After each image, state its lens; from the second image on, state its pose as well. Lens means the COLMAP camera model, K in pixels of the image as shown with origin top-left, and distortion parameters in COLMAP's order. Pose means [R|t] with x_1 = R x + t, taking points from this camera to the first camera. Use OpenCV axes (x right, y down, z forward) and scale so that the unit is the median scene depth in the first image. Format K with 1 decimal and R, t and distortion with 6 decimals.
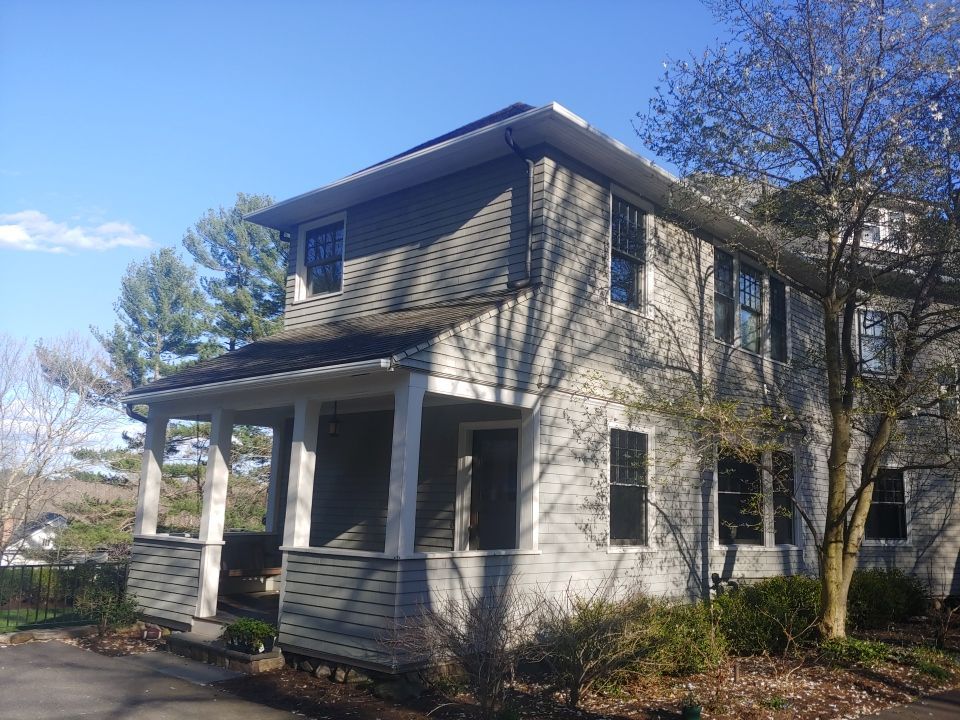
lens RADIAL K [[836.6, 0, 476.5], [0, 836.6, 362.2], [0, 0, 1]] dist [0.164950, -0.390922]
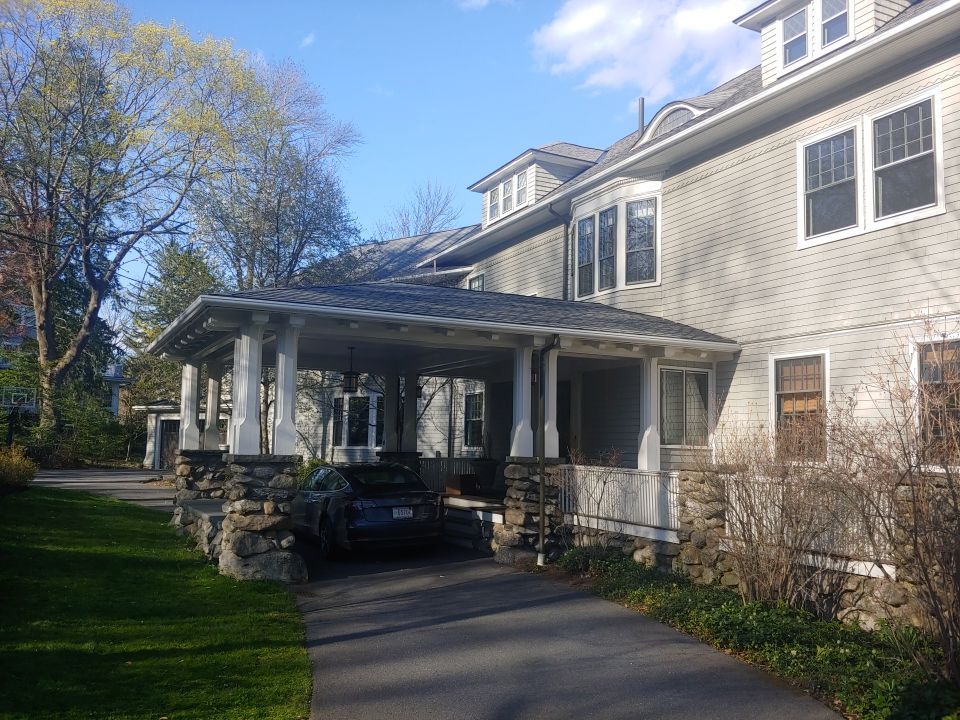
lens RADIAL K [[844.8, 0, 481.9], [0, 844.8, 374.1], [0, 0, 1]] dist [0.027320, -0.067043]
pose [[0.092079, -0.114223, -0.989179, 2.828249], [0.149738, 0.983691, -0.099651, 0.357327], [0.984429, -0.138942, 0.107681, 1.372920]]
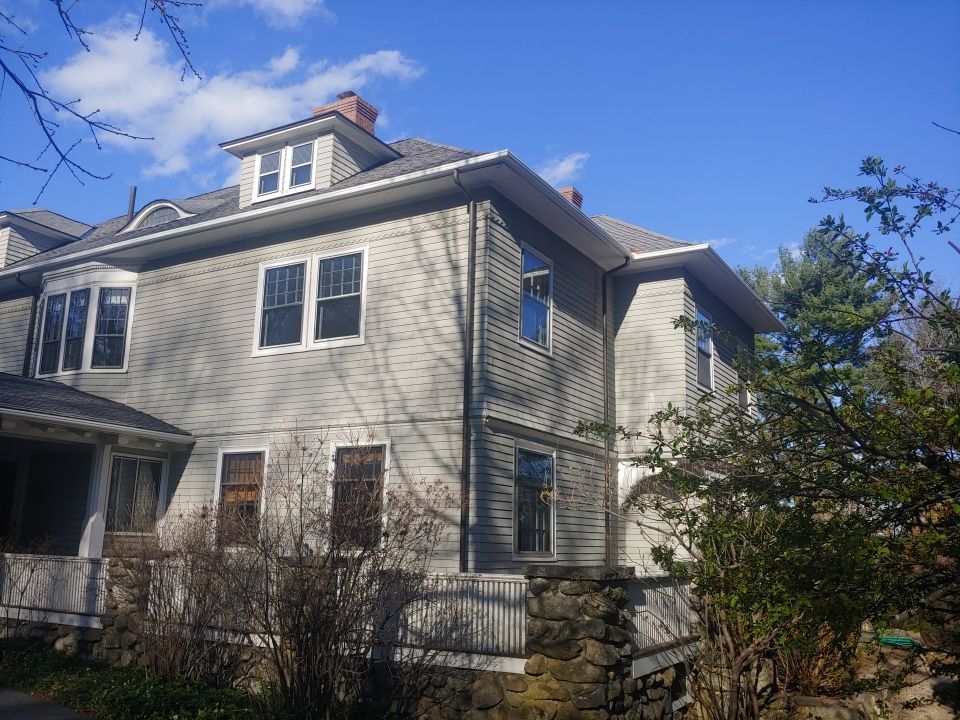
lens RADIAL K [[853.0, 0, 483.6], [0, 853.0, 361.7], [0, 0, 1]] dist [0.000423, -0.016520]
pose [[0.623413, -0.180023, -0.760886, 2.968125], [0.126942, 0.983526, -0.128692, 0.361383], [0.771519, -0.016361, 0.635996, 1.384635]]
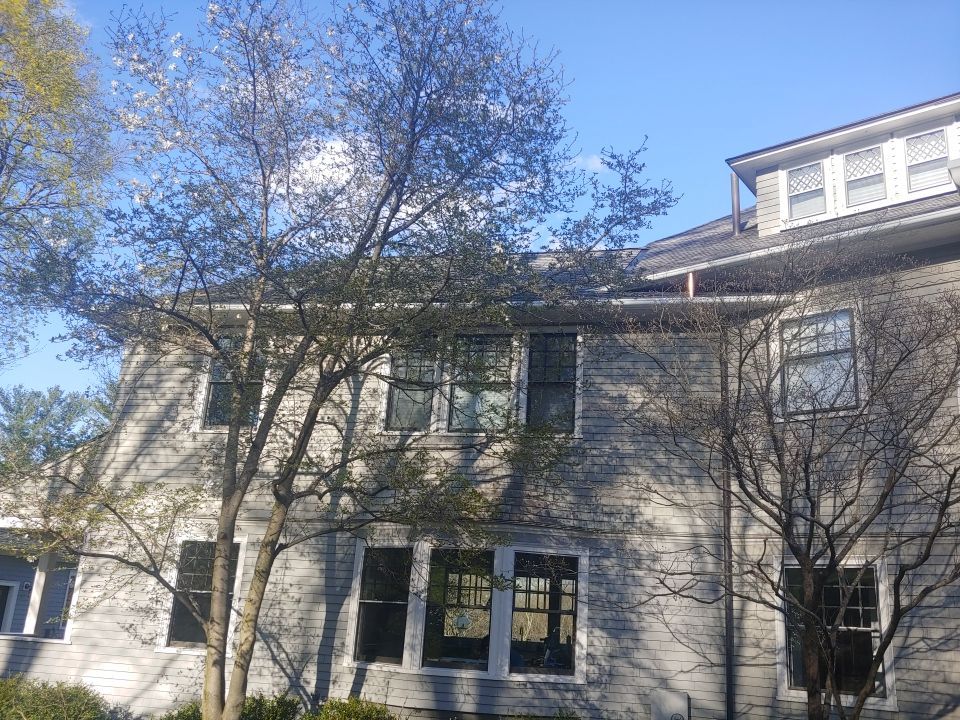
lens RADIAL K [[844.8, 0, 481.9], [0, 844.8, 374.1], [0, 0, 1]] dist [0.027320, -0.067043]
pose [[0.513358, -0.243351, -0.822948, 1.370374], [0.099201, 0.969351, -0.224762, 0.158931], [0.852422, 0.033746, 0.521765, 0.747458]]
